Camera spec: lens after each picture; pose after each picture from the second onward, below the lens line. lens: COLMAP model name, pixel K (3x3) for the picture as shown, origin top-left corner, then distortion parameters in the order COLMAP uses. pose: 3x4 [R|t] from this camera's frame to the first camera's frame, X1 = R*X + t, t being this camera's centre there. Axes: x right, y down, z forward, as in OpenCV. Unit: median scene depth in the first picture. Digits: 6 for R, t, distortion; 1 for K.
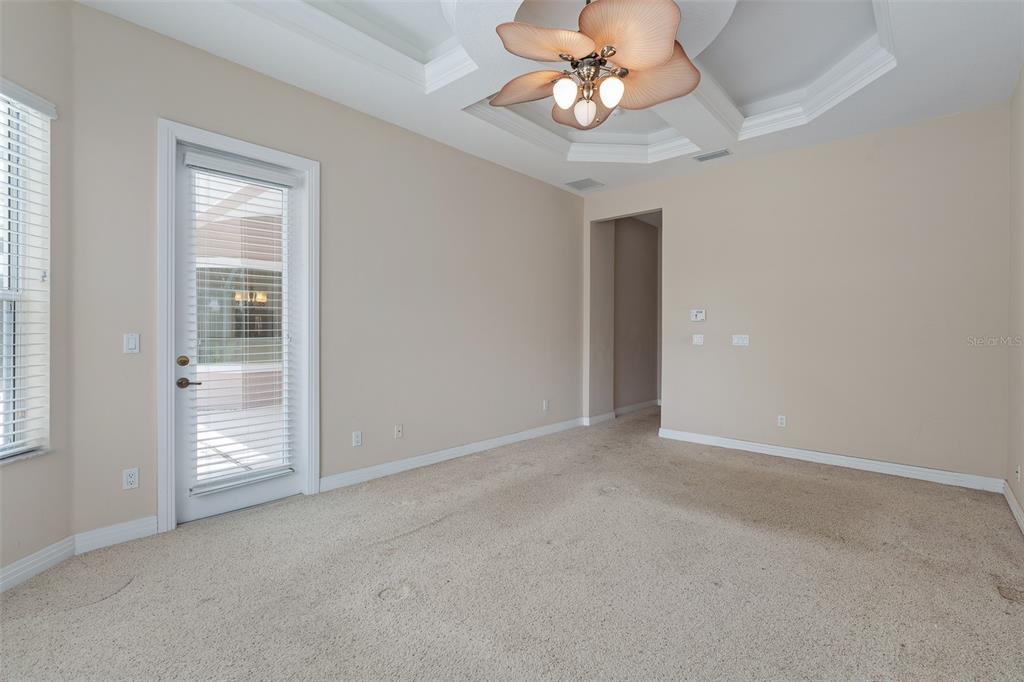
lens RADIAL K [[463.5, 0, 513.1], [0, 463.5, 335.1], [0, 0, 1]] dist [-0.002032, -0.000644]
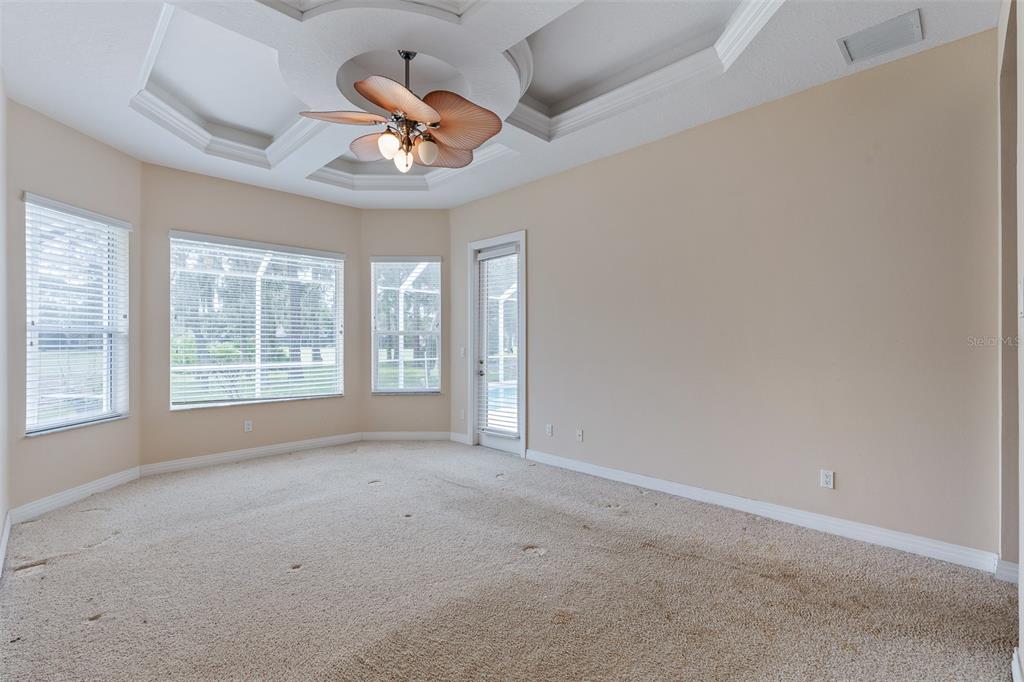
lens RADIAL K [[463.5, 0, 513.1], [0, 463.5, 335.1], [0, 0, 1]] dist [-0.002032, -0.000644]
pose [[-0.039540, -0.015963, -0.999090, 0.852455], [-0.004208, 0.999866, -0.015809, -0.017739], [0.999209, 0.003580, -0.039602, 0.842031]]
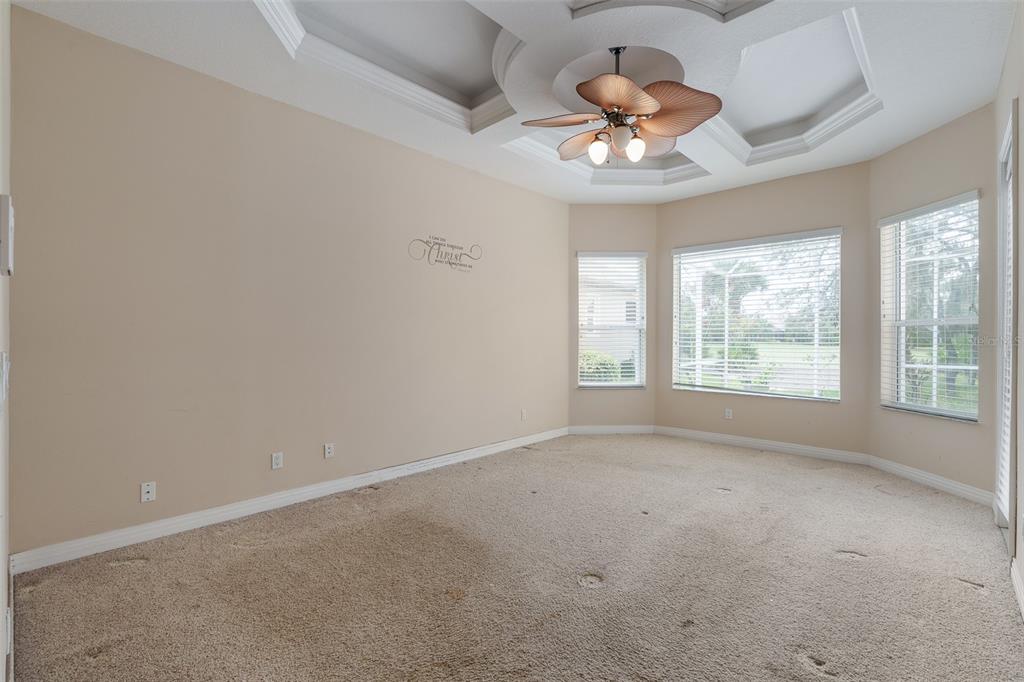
lens RADIAL K [[463.5, 0, 513.1], [0, 463.5, 335.1], [0, 0, 1]] dist [-0.002032, -0.000644]
pose [[-0.999868, -0.005596, 0.015240, 0.265492], [-0.005626, 0.999982, -0.001911, -0.012207], [-0.015229, -0.001996, -0.999882, 1.408633]]
